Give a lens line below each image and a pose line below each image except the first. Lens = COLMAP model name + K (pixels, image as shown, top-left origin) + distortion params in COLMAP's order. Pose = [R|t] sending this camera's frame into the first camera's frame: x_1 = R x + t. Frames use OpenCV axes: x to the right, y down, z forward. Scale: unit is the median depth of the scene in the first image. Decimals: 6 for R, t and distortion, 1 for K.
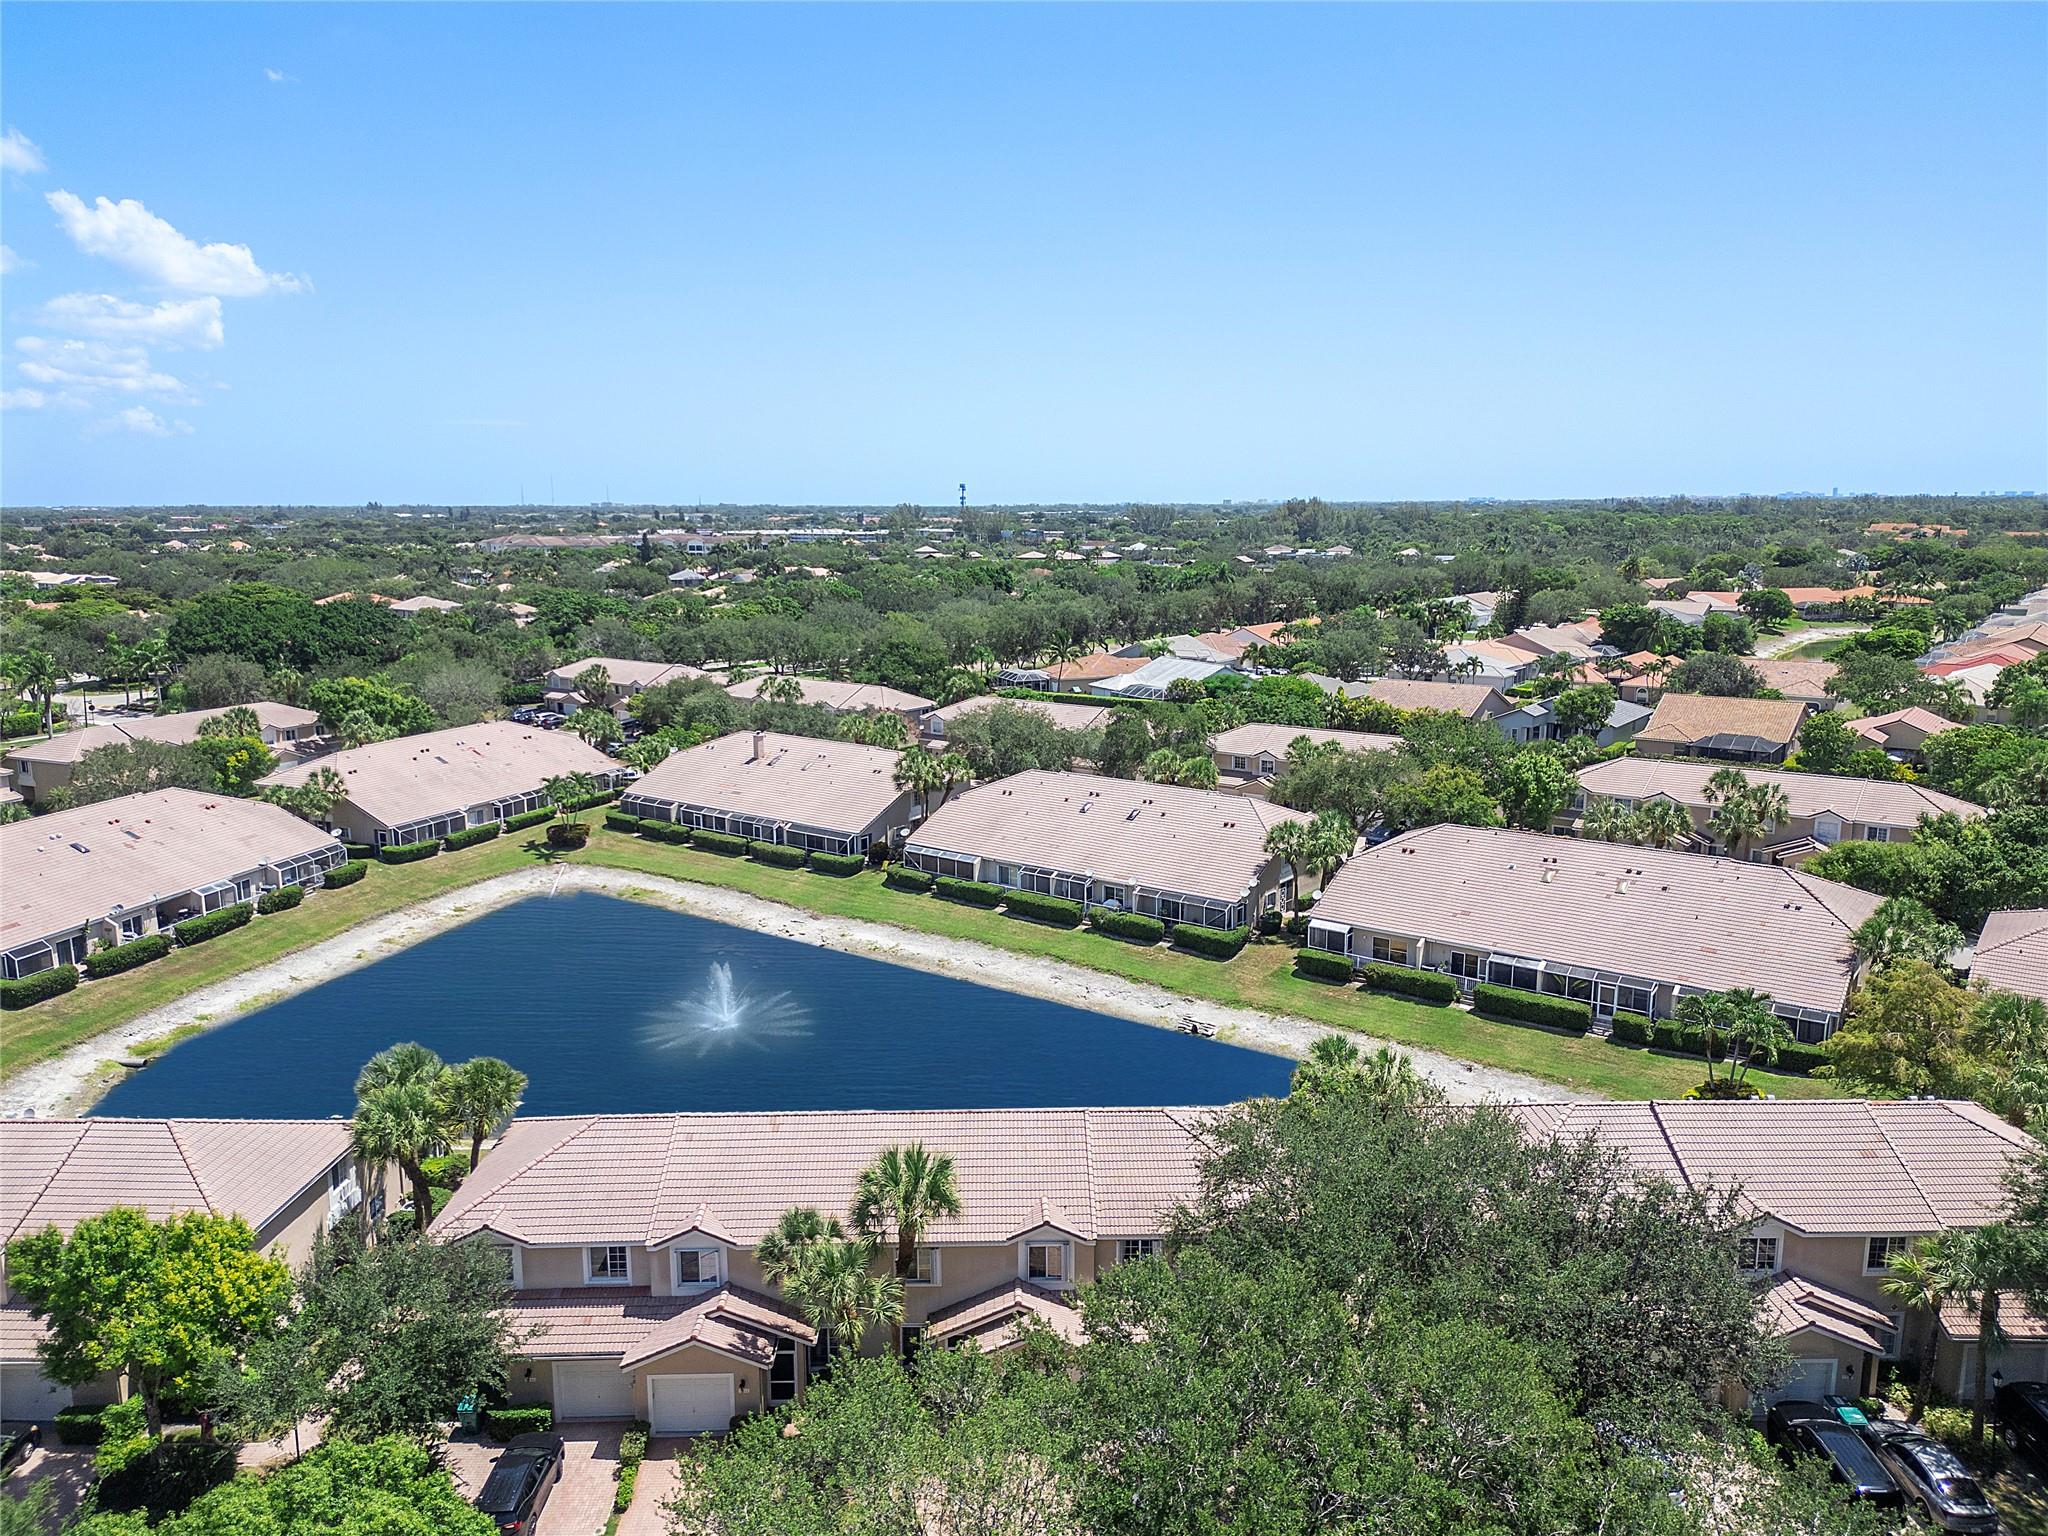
lens RADIAL K [[1444.1, 0, 1024.4], [0, 1444.1, 776.0], [0, 0, 1]] dist [0.094205, -0.102294]
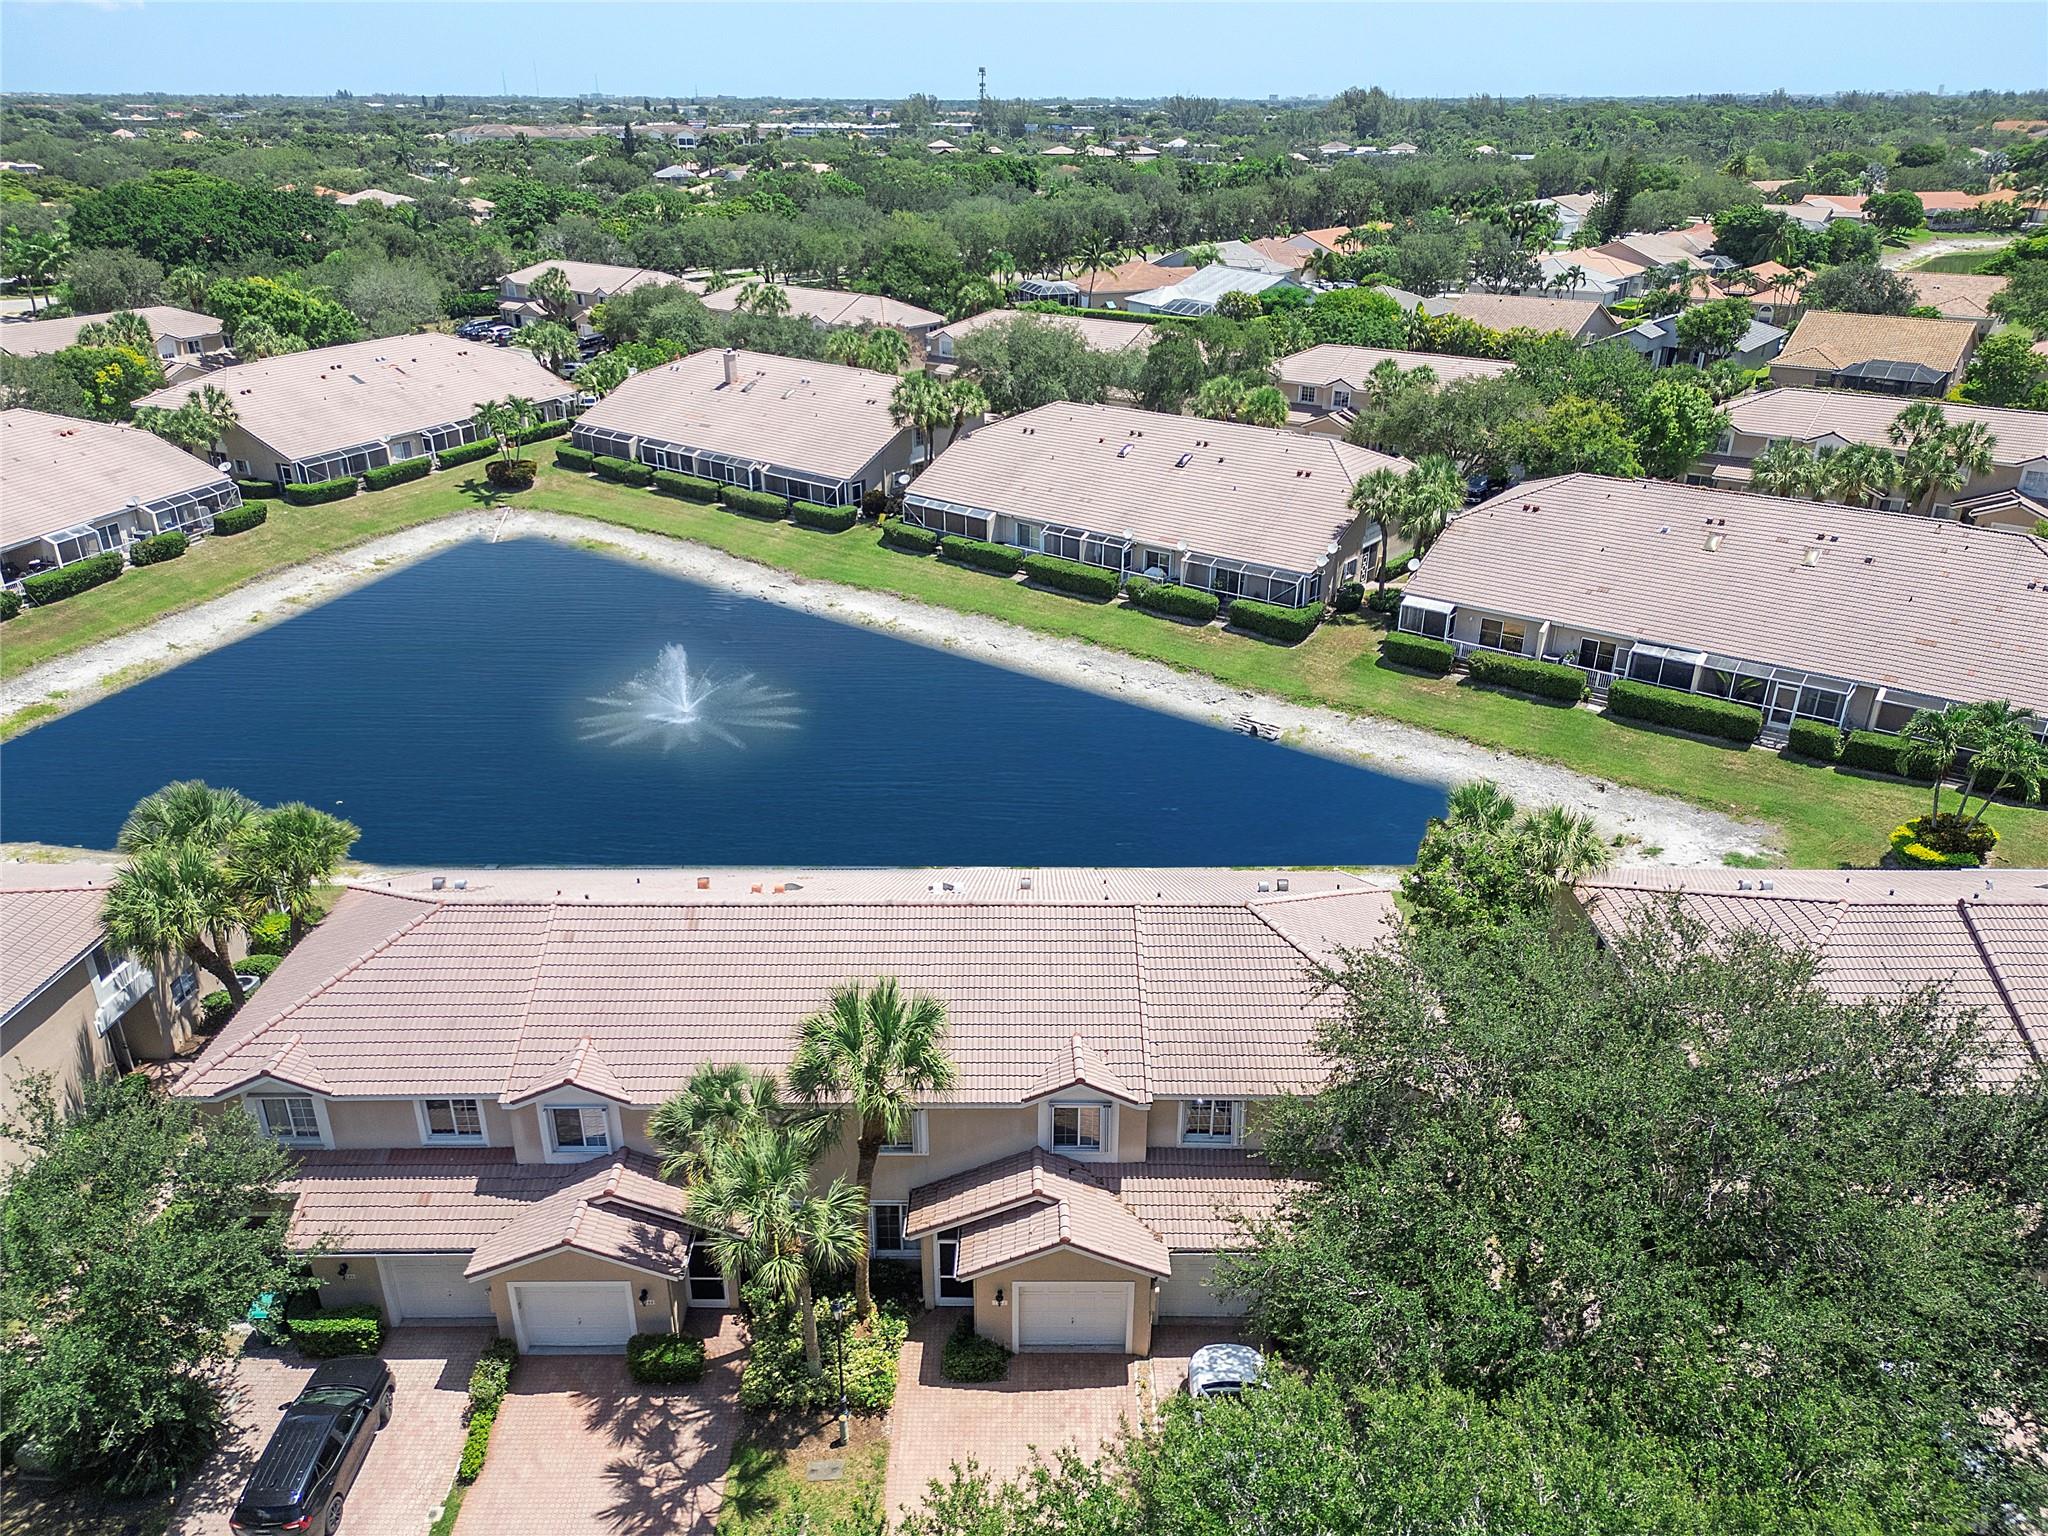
lens RADIAL K [[1444.1, 0, 1024.4], [0, 1444.1, 776.0], [0, 0, 1]] dist [0.094205, -0.102294]
pose [[0.999848, 0.012386, -0.012240, -0.001911], [-0.009015, 0.969552, 0.244719, 0.000017], [0.014898, -0.244572, 0.969517, 0.163901]]
